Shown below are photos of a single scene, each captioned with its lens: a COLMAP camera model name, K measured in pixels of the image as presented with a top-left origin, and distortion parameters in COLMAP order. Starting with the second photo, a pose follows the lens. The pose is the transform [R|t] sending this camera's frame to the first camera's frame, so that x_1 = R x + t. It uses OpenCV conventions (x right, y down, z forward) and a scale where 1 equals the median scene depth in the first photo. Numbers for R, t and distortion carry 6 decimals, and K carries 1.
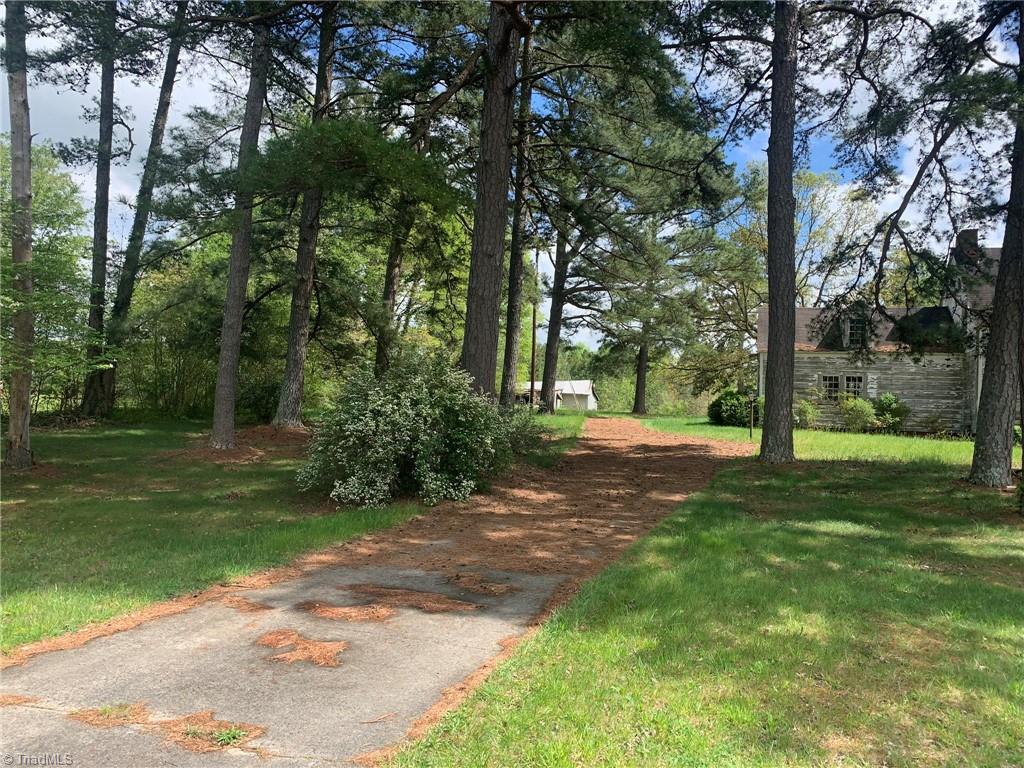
lens RADIAL K [[775.7, 0, 518.5], [0, 775.7, 389.2], [0, 0, 1]] dist [0.011700, -0.010338]
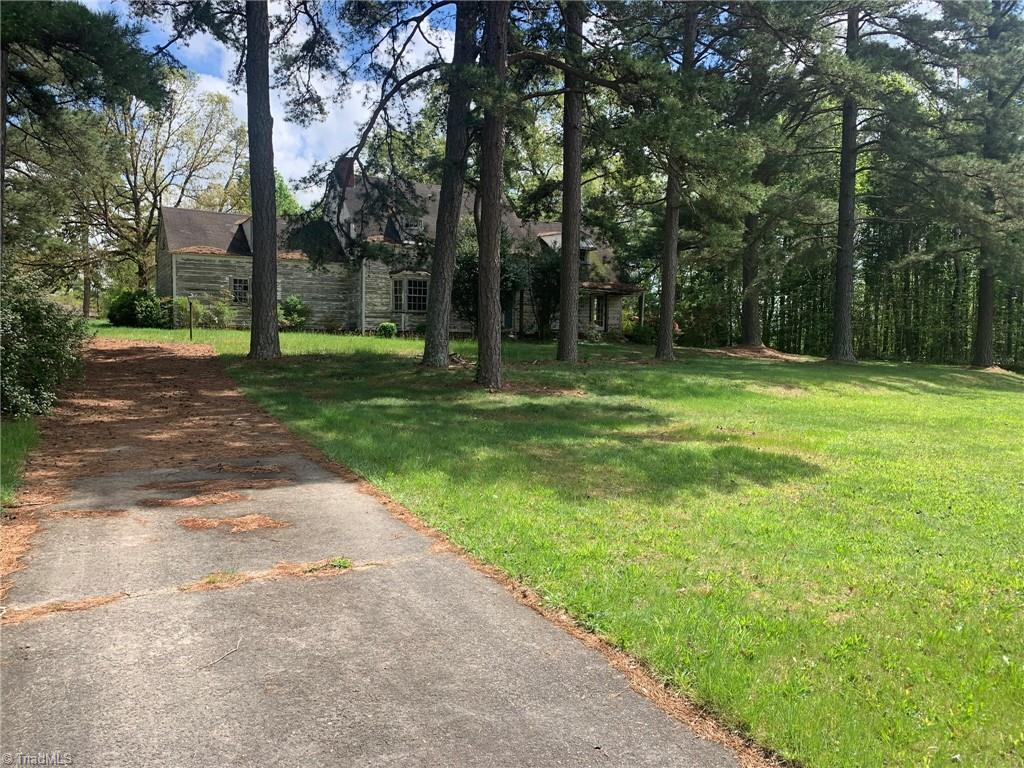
lens RADIAL K [[775.7, 0, 512.6], [0, 775.7, 381.2], [0, 0, 1]] dist [0.011700, -0.010338]
pose [[0.680192, -0.070645, 0.729622, -0.186903], [-0.015964, 0.993682, 0.111095, -0.002863], [-0.732860, -0.087214, 0.674767, -0.014804]]
